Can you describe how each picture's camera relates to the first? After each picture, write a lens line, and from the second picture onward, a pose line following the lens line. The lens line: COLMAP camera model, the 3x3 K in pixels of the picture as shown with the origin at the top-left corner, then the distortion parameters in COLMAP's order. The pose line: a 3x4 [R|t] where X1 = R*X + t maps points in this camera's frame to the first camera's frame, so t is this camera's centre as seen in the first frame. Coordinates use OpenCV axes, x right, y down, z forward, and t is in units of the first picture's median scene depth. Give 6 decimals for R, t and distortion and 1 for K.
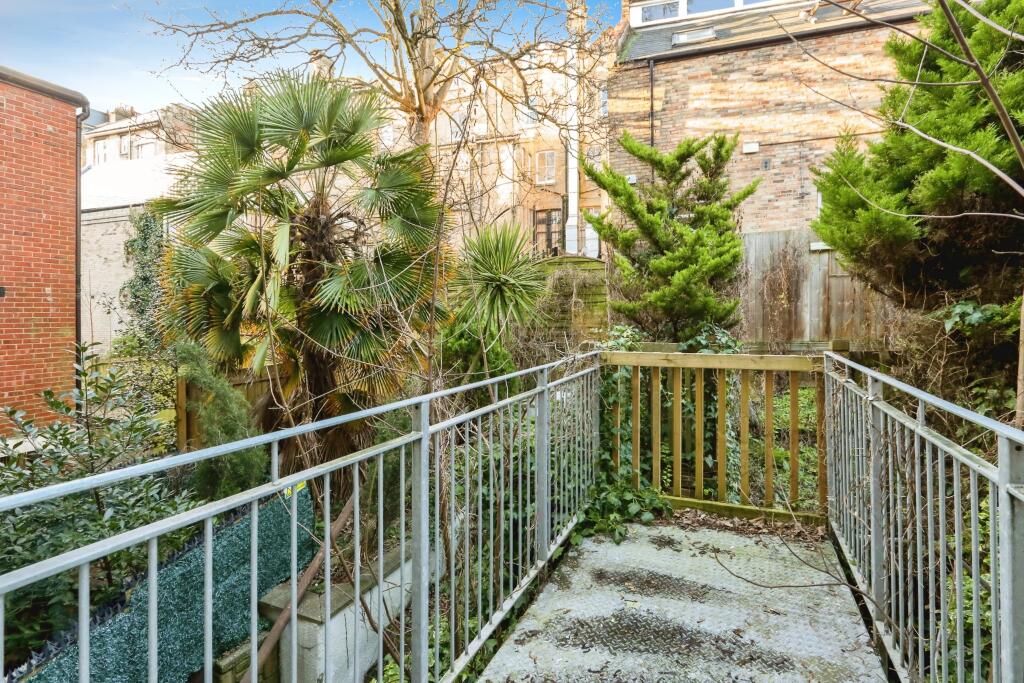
lens RADIAL K [[499.6, 0, 525.6], [0, 499.6, 322.6], [0, 0, 1]] dist [-0.011361, 0.000042]
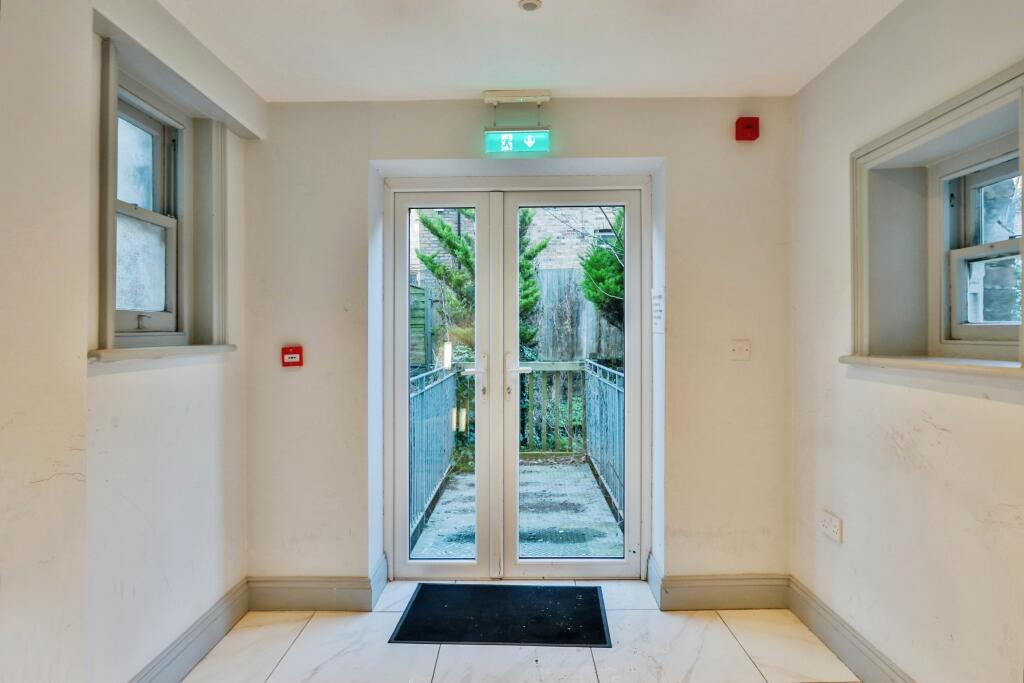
lens RADIAL K [[534.8, 0, 512.4], [0, 534.8, 339.2], [0, 0, 1]] dist [-0.005461, -0.000711]
pose [[0.932457, 0.001381, 0.361278, -0.213099], [0.002101, 0.999955, -0.009247, 0.002351], [-0.361275, 0.009381, 0.932412, -0.441112]]
